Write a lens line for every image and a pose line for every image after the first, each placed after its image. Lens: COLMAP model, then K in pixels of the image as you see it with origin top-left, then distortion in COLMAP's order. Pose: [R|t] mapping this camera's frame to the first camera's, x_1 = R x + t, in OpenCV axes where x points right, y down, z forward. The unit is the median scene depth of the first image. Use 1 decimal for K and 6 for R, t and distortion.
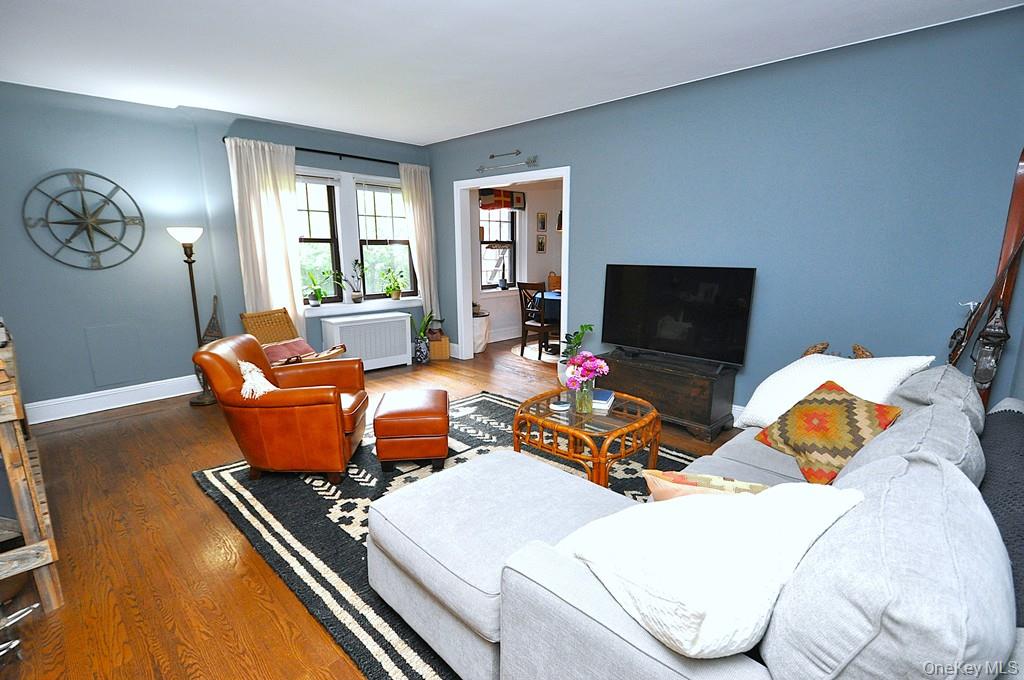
lens RADIAL K [[474.0, 0, 512.3], [0, 474.0, 354.8], [0, 0, 1]] dist [0.002513, -0.013275]
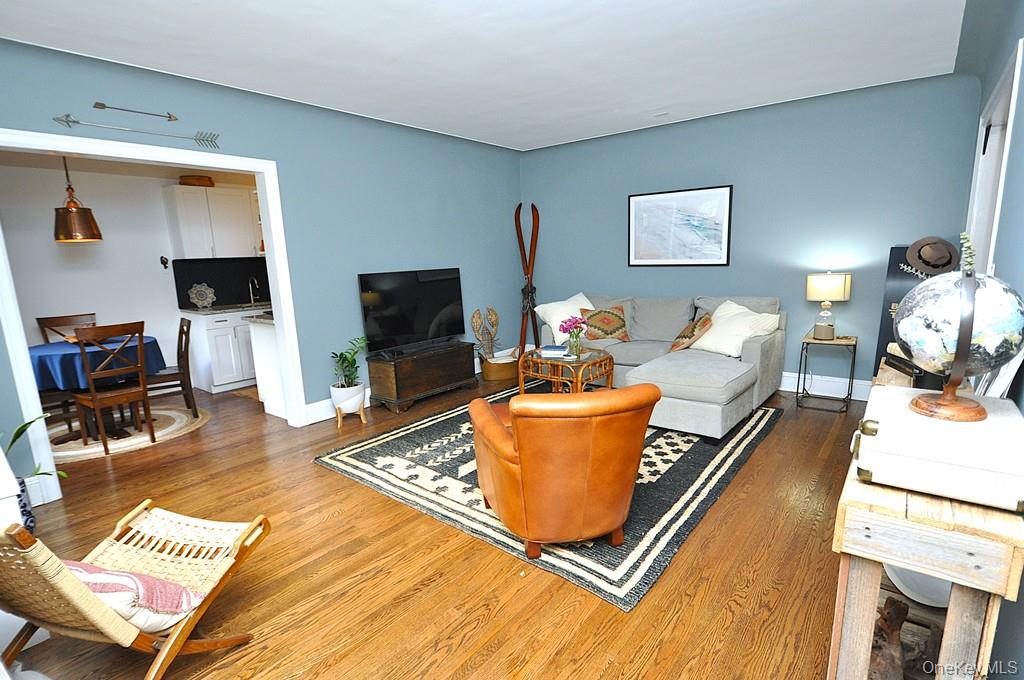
lens RADIAL K [[500.0, 0, 509.6], [0, 500.0, 354.2], [0, 0, 1]] dist [0.002320, -0.011286]
pose [[-0.086131, -0.193969, 0.977219, -0.731561], [0.254622, 0.944004, 0.209819, -0.142323], [-0.963197, 0.266894, -0.031919, 0.642539]]
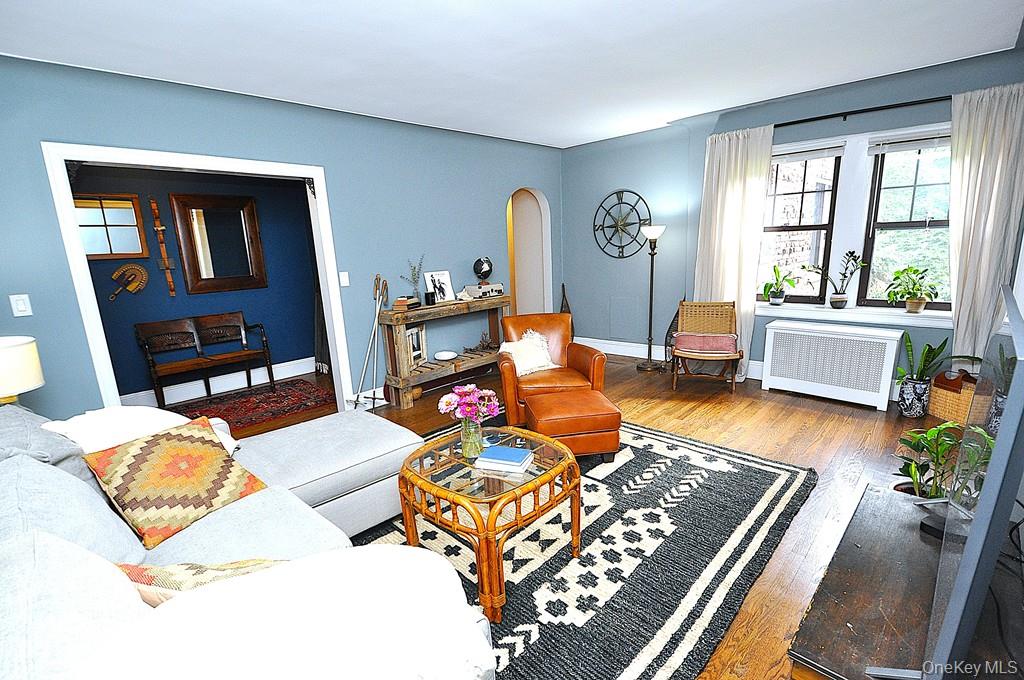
lens RADIAL K [[474.0, 0, 512.3], [0, 474.0, 354.8], [0, 0, 1]] dist [0.002513, -0.013275]
pose [[0.006682, 0.225997, -0.974105, 0.469683], [-0.177684, 0.958894, 0.221249, -0.124365], [0.984065, 0.171605, 0.046563, 0.510836]]
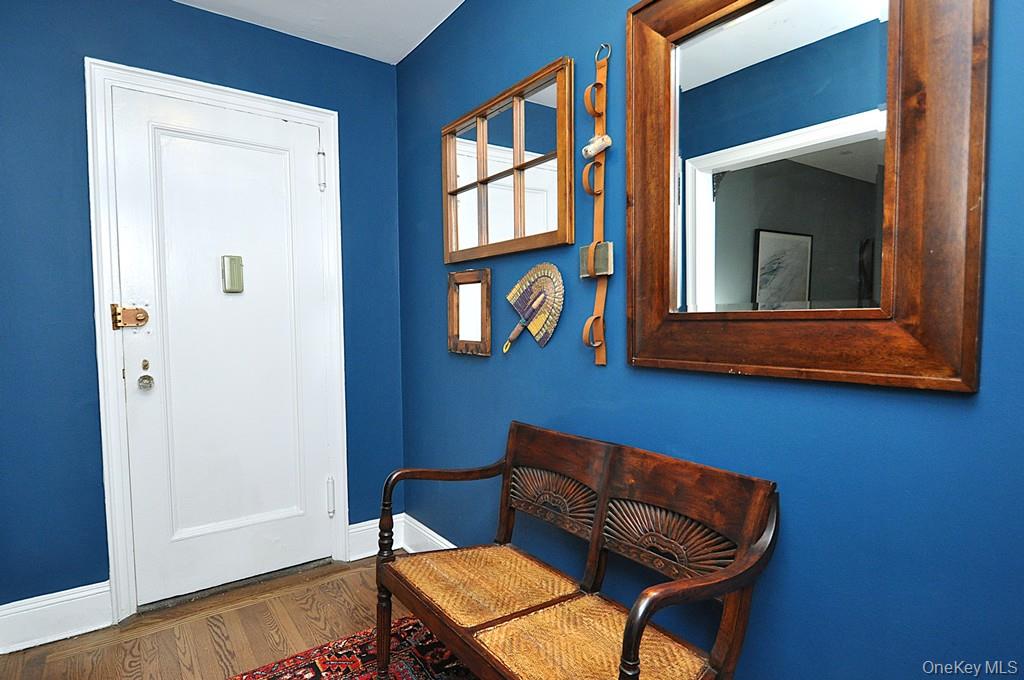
lens RADIAL K [[534.9, 0, 507.0], [0, 534.9, 356.0], [0, 0, 1]] dist [-0.000991, -0.001192]
pose [[-0.985150, -0.000920, 0.171696, -0.484774], [0.046254, 0.961595, 0.270547, -0.003740], [-0.165351, 0.274471, -0.947272, 0.189519]]
